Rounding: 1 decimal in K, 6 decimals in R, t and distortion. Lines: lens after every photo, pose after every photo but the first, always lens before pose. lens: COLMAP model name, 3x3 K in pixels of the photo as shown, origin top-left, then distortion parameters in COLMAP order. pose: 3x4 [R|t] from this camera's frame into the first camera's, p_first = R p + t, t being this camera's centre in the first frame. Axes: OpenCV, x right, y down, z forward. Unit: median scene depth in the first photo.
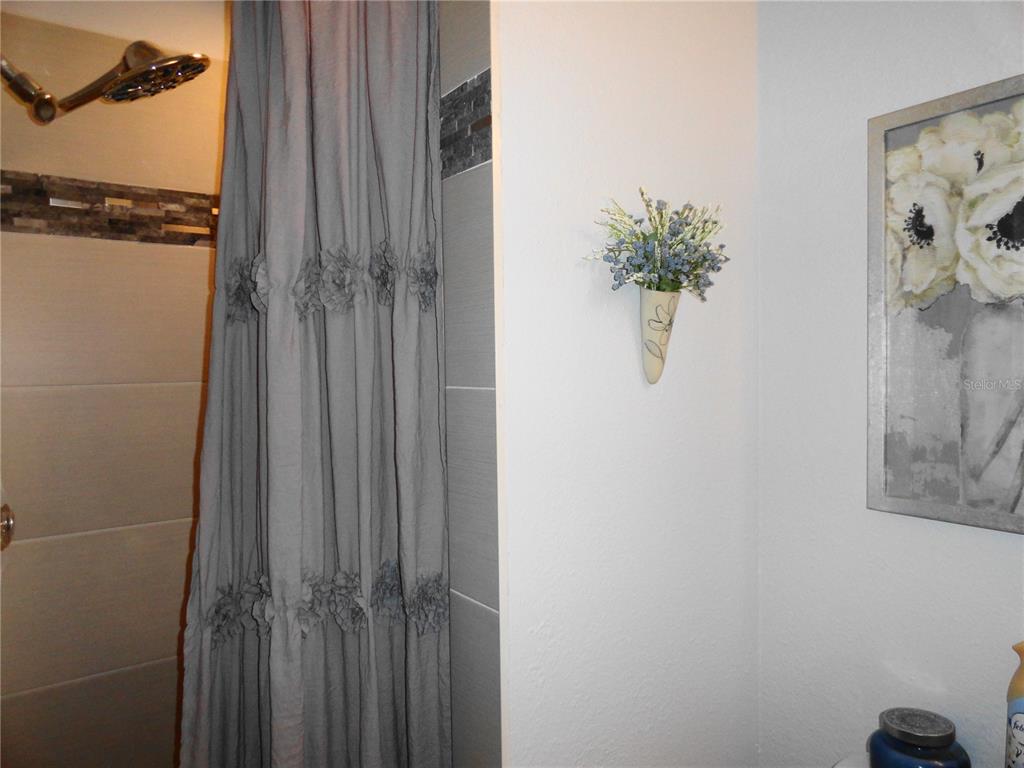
lens RADIAL K [[704.3, 0, 512.7], [0, 704.3, 386.4], [0, 0, 1]] dist [-0.003866, 0.008586]
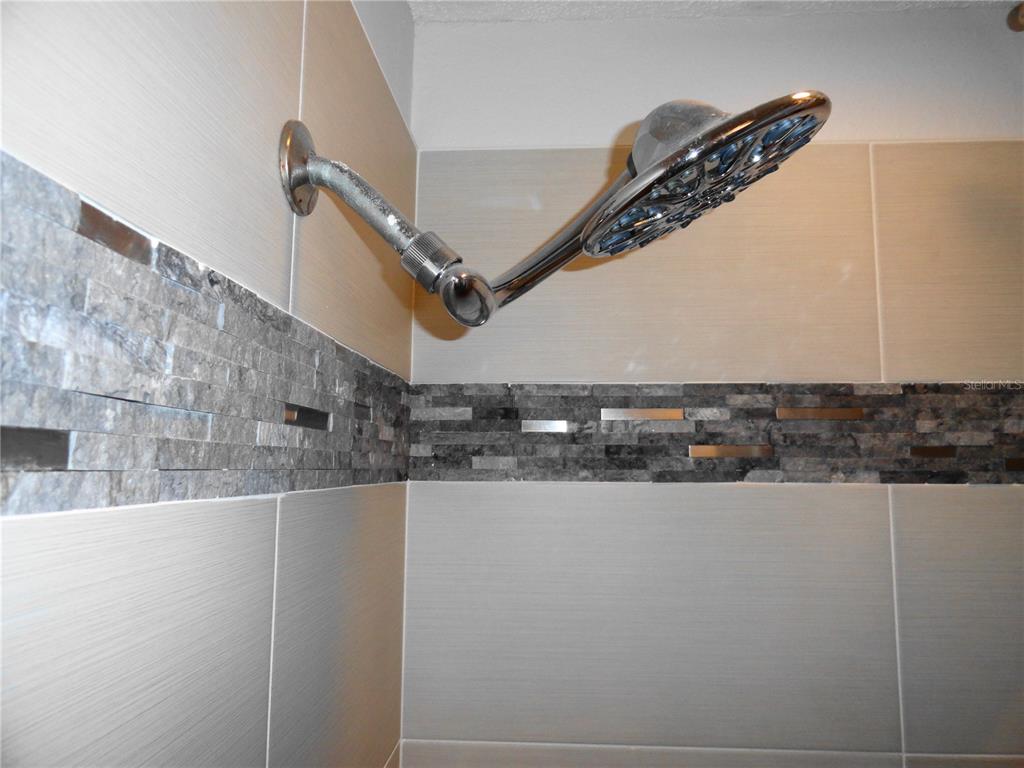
lens RADIAL K [[704.3, 0, 511.0], [0, 704.3, 385.3], [0, 0, 1]] dist [-0.003866, 0.008586]
pose [[0.776555, -0.053308, -0.627790, -0.272636], [-0.039455, 0.990344, -0.132898, -0.211525], [0.628813, 0.127972, 0.766953, 0.509547]]
